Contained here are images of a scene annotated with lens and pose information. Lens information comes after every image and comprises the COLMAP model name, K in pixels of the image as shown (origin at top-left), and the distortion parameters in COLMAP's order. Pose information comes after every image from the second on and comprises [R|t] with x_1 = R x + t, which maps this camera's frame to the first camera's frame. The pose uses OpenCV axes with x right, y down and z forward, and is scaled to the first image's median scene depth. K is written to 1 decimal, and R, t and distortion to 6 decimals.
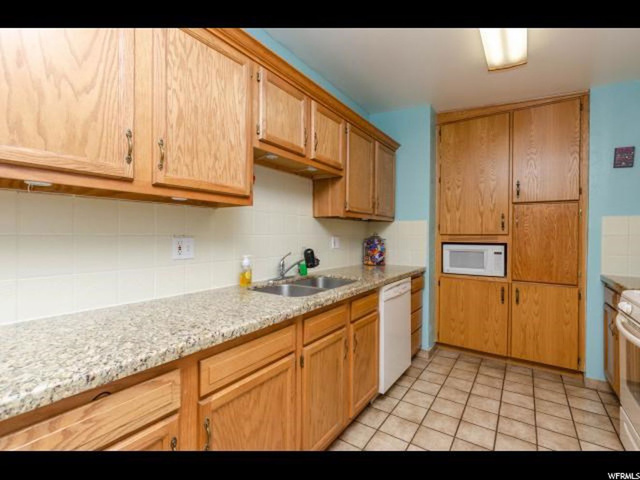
lens RADIAL K [[294.0, 0, 323.0], [0, 294.0, 236.2], [0, 0, 1]] dist [-0.000971, -0.000267]
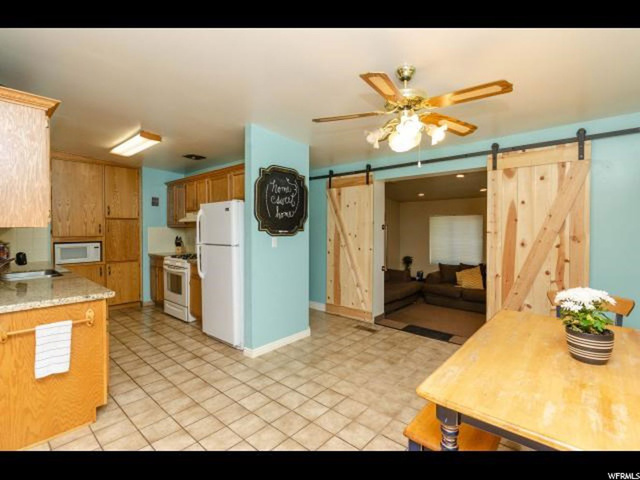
lens RADIAL K [[306.2, 0, 328.6], [0, 306.2, 236.2], [0, 0, 1]] dist [0.001228, 0.000136]
pose [[0.106243, -0.033814, 0.993765, -1.227122], [0.004825, 0.999427, 0.033491, -0.071657], [-0.994329, 0.001237, 0.106345, -0.608997]]
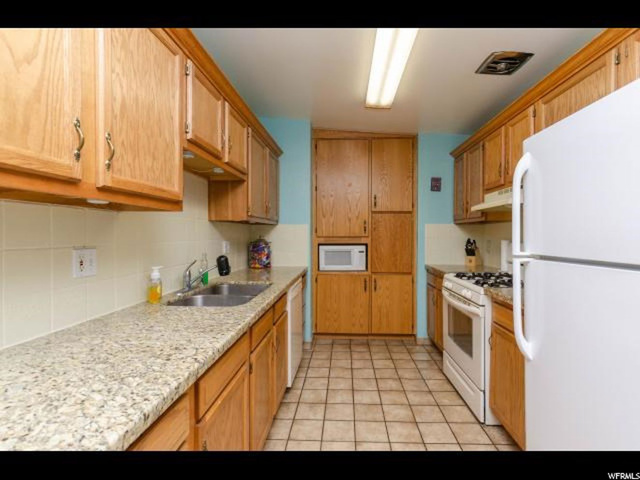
lens RADIAL K [[306.2, 0, 328.6], [0, 306.2, 236.2], [0, 0, 1]] dist [0.001228, 0.000136]
pose [[0.849897, -0.010875, 0.526837, -0.248598], [0.009087, 0.999941, 0.005981, -0.020673], [-0.526870, -0.000296, 0.849946, -0.026980]]
